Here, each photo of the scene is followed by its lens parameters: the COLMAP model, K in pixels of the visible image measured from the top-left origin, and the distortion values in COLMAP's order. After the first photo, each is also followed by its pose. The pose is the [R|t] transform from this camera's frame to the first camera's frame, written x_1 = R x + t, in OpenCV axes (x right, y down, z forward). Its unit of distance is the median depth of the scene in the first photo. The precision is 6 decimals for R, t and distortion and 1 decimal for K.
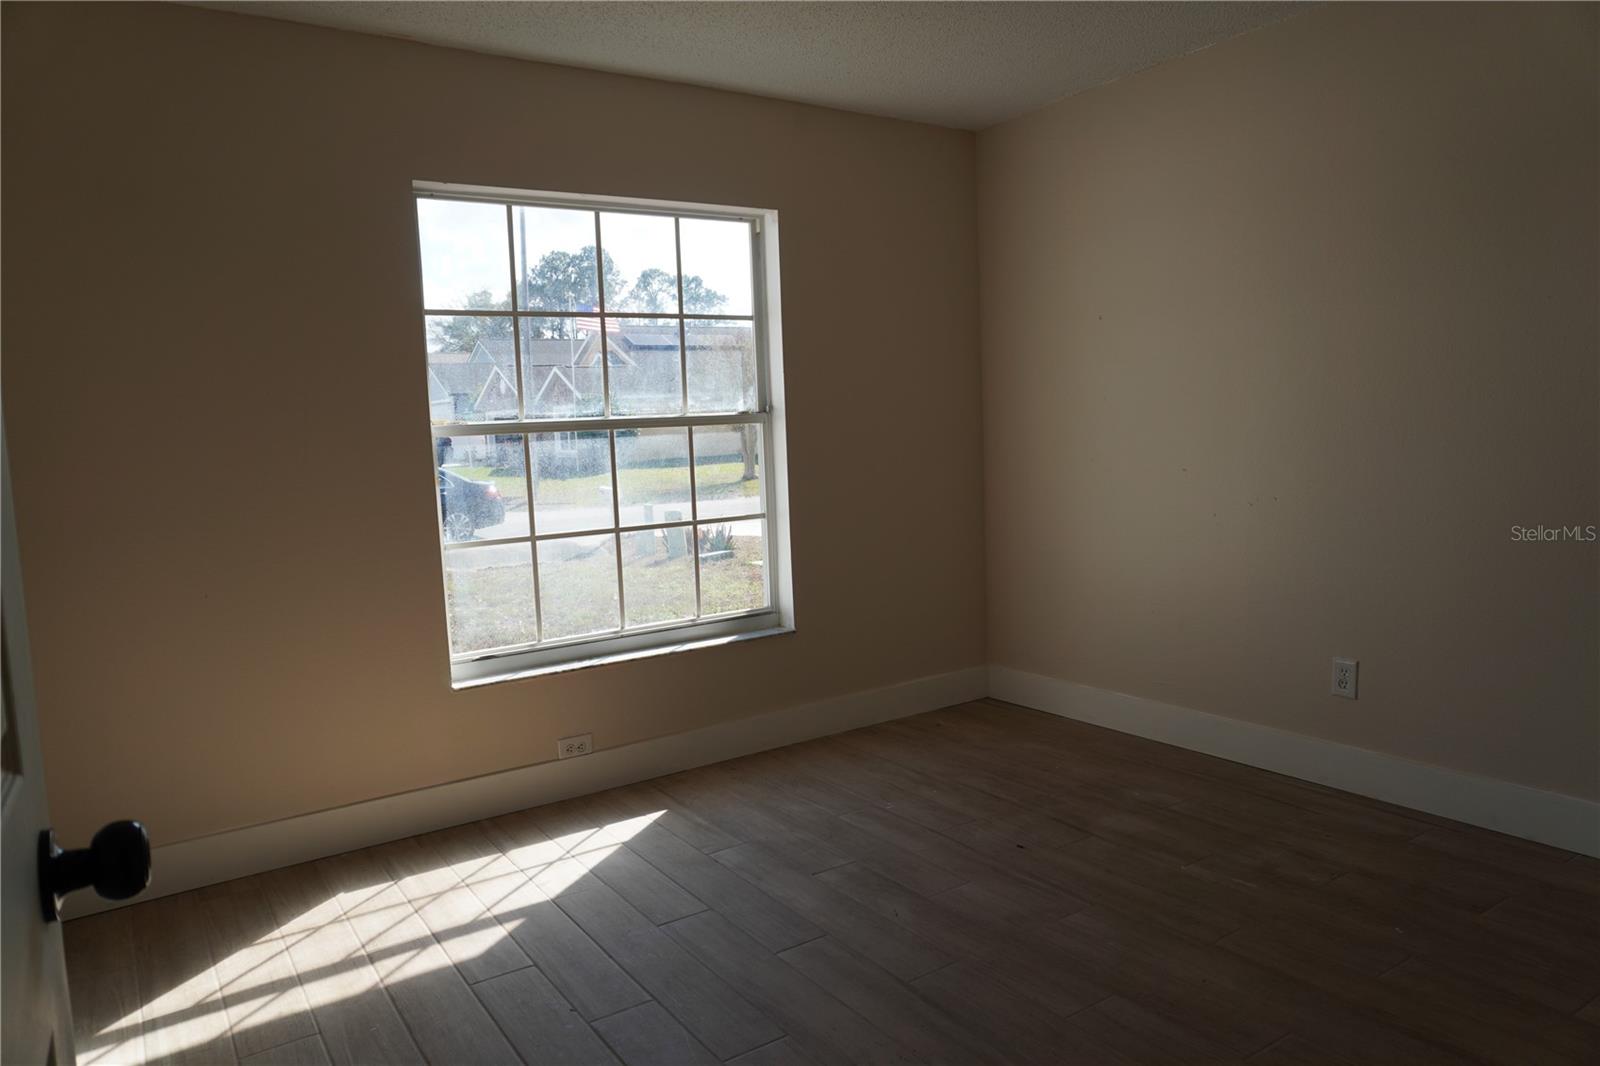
lens RADIAL K [[1074.7, 0, 798.0], [0, 1074.7, 531.2], [0, 0, 1]] dist [-0.049826, 0.043422]
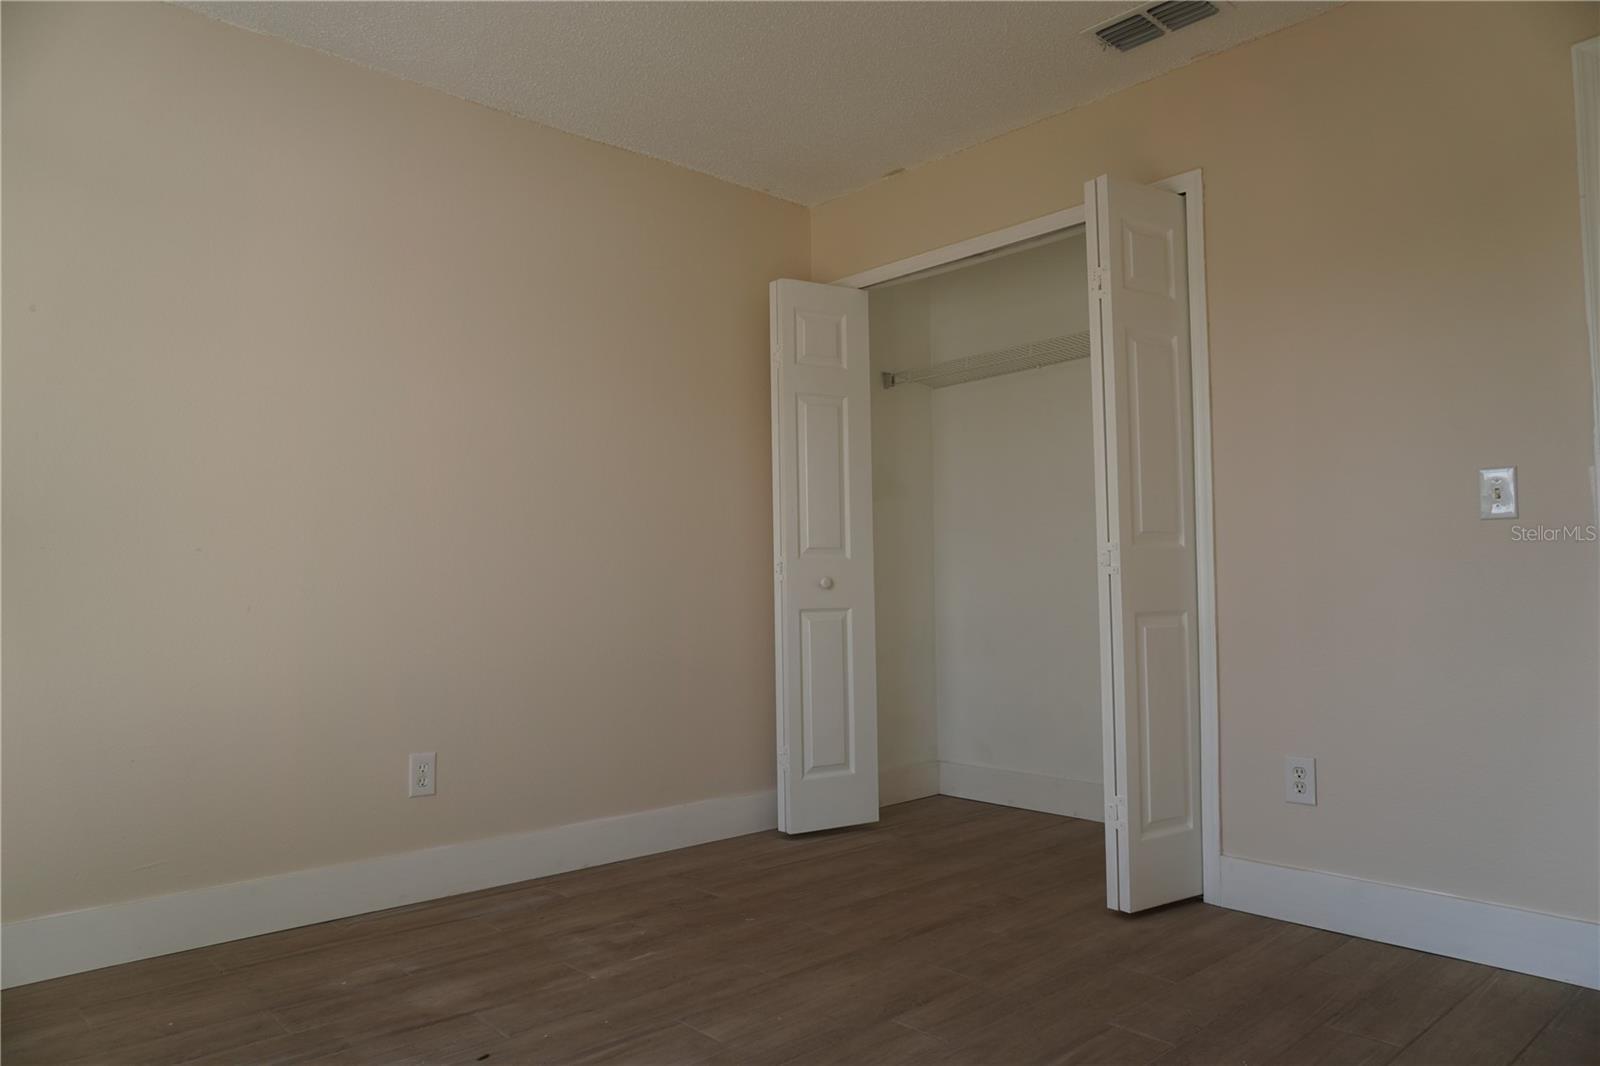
lens RADIAL K [[1074.7, 0, 798.0], [0, 1074.7, 531.2], [0, 0, 1]] dist [-0.049826, 0.043422]
pose [[-0.145292, 0.095663, 0.984753, -0.543736], [0.117464, 0.989943, -0.078836, 0.046664], [-0.982391, 0.104218, -0.155068, 0.933642]]
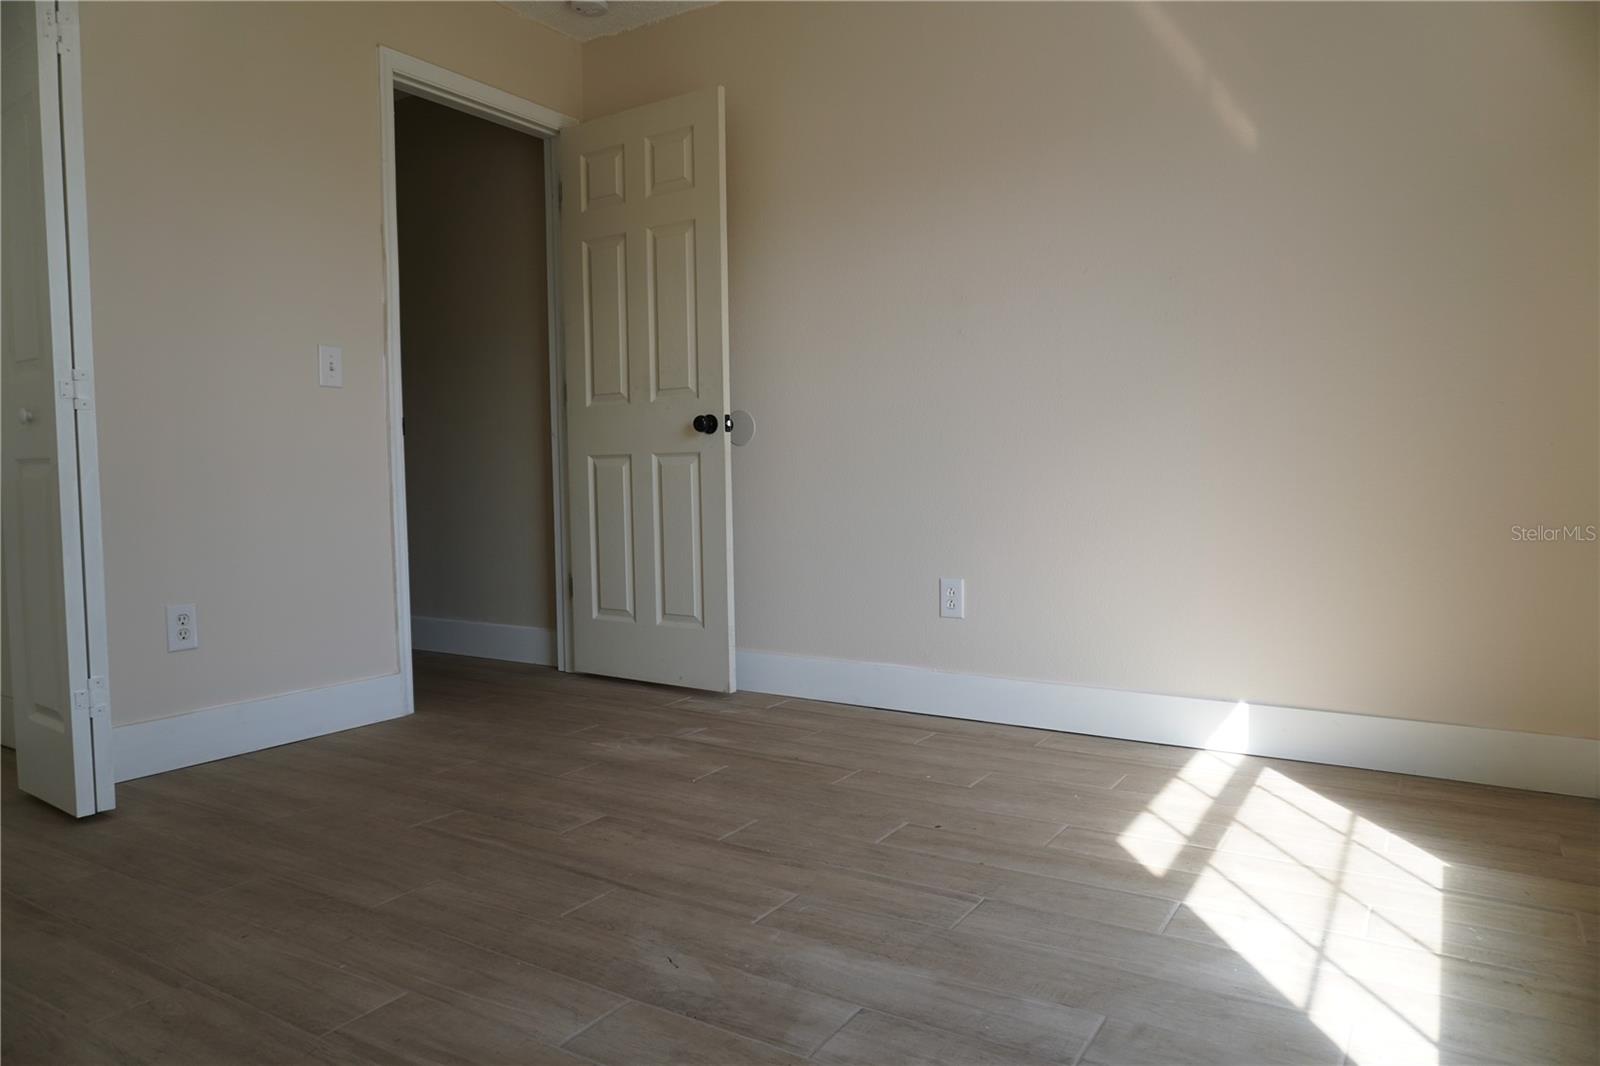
lens RADIAL K [[1074.7, 0, 798.0], [0, 1074.7, 531.2], [0, 0, 1]] dist [-0.049826, 0.043422]
pose [[-0.910753, 0.071205, -0.406765, 0.244472], [0.003249, 0.986227, 0.165367, 0.002118], [0.412938, 0.149287, -0.898441, 1.455443]]
